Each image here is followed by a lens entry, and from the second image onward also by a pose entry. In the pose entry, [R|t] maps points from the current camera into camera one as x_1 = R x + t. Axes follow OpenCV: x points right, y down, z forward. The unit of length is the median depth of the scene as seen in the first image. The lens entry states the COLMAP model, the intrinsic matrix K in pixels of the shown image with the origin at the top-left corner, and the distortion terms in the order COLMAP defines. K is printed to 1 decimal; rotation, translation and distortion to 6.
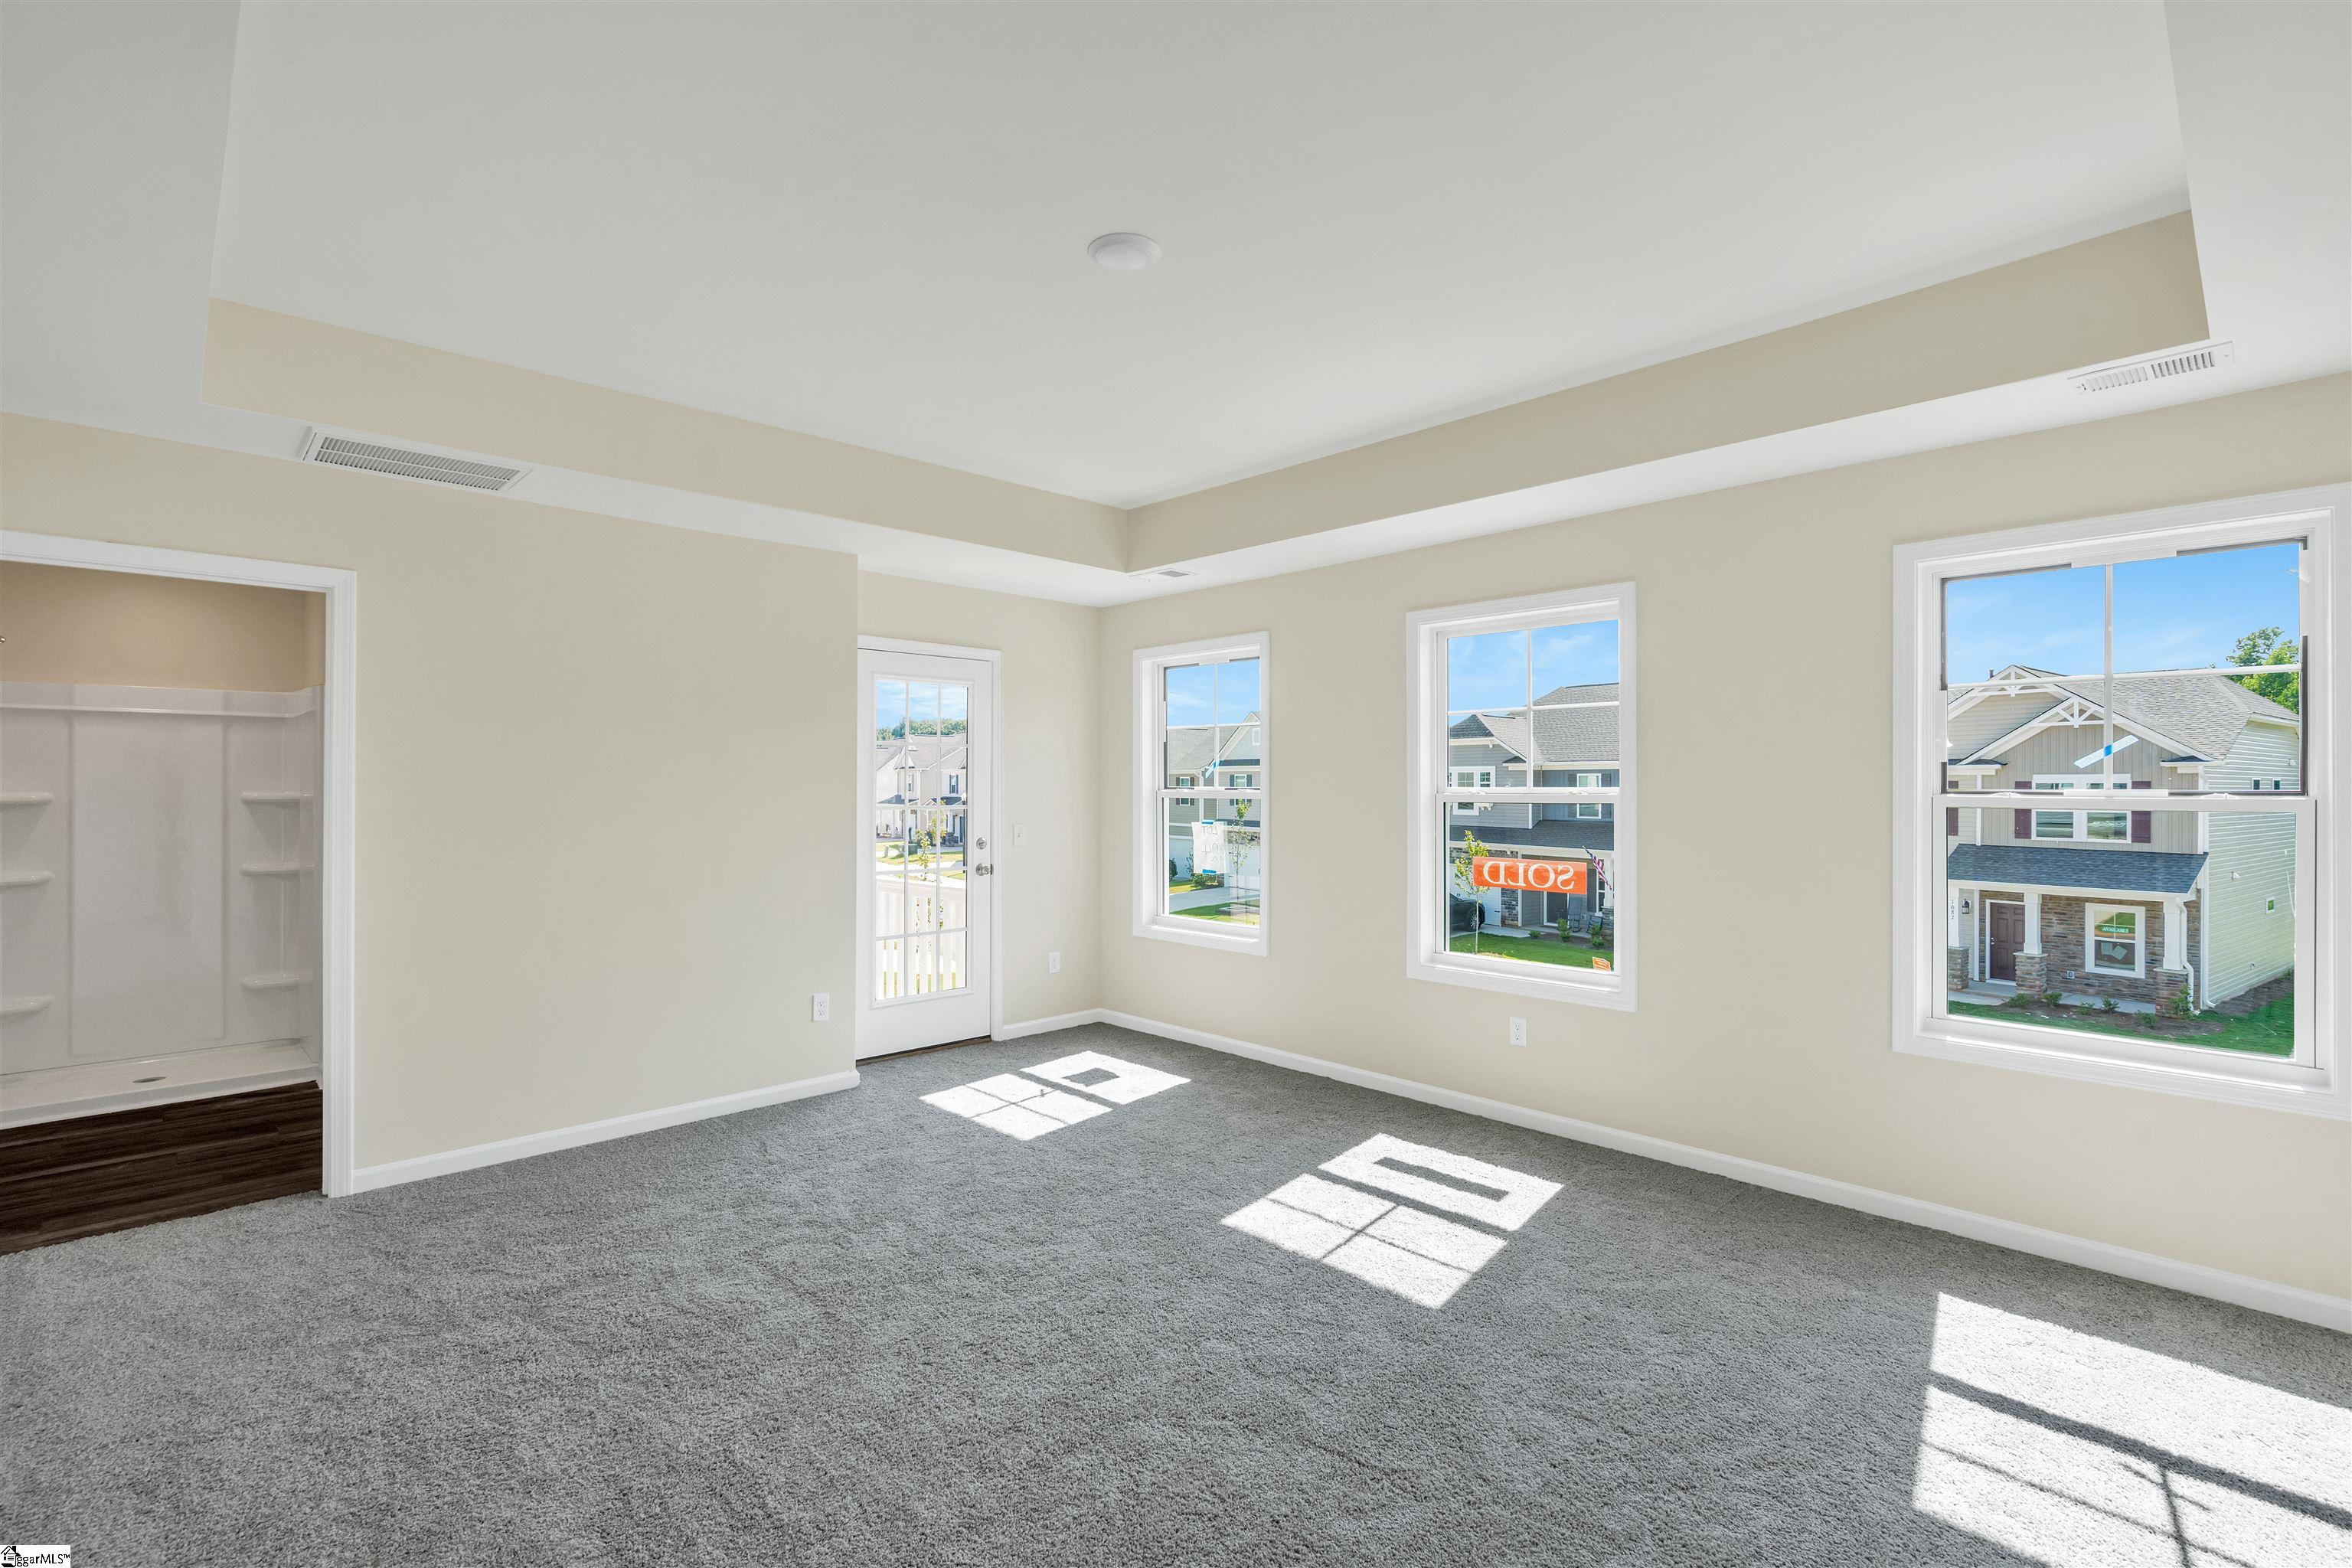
lens RADIAL K [[1069.9, 0, 1177.0], [0, 1069.9, 786.3], [0, 0, 1]] dist [-0.003061, 0.002344]
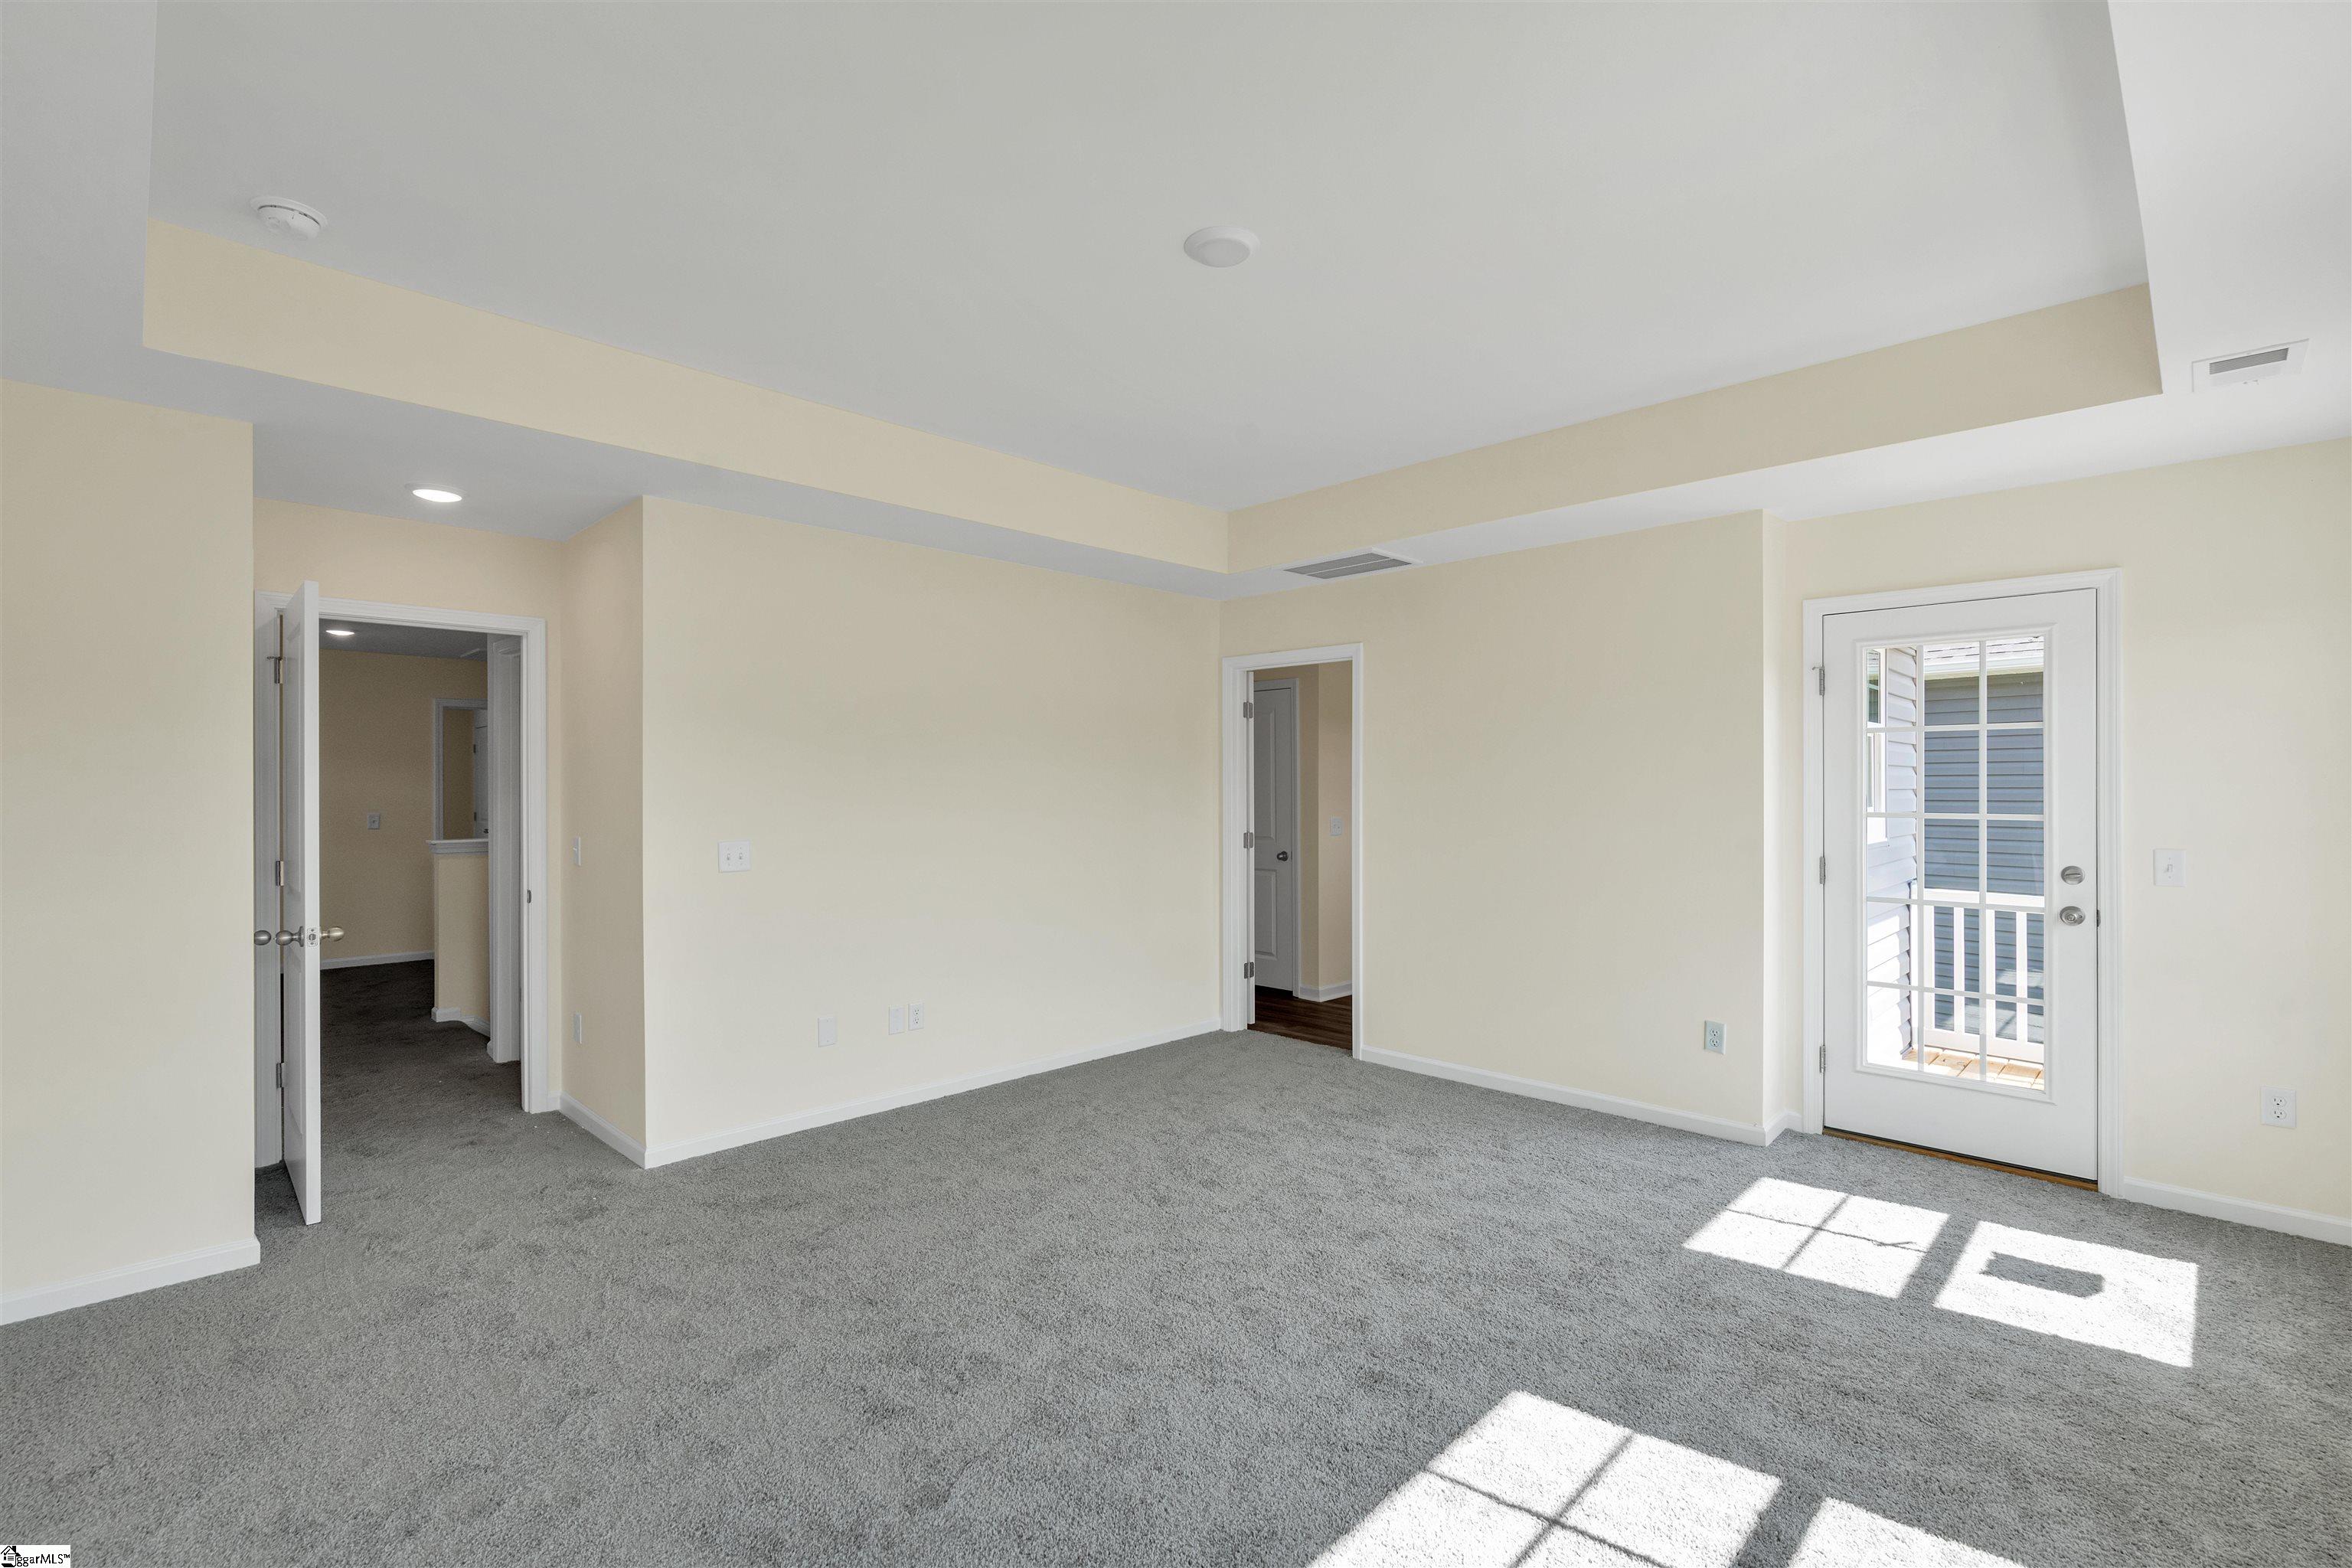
lens RADIAL K [[1069.9, 0, 1177.0], [0, 1069.9, 784.7], [0, 0, 1]] dist [-0.003061, 0.002344]
pose [[0.019076, -0.002675, -0.999814, 0.588105], [0.000493, 0.999996, -0.002666, 0.001586], [0.999818, -0.000442, 0.019078, 0.591632]]
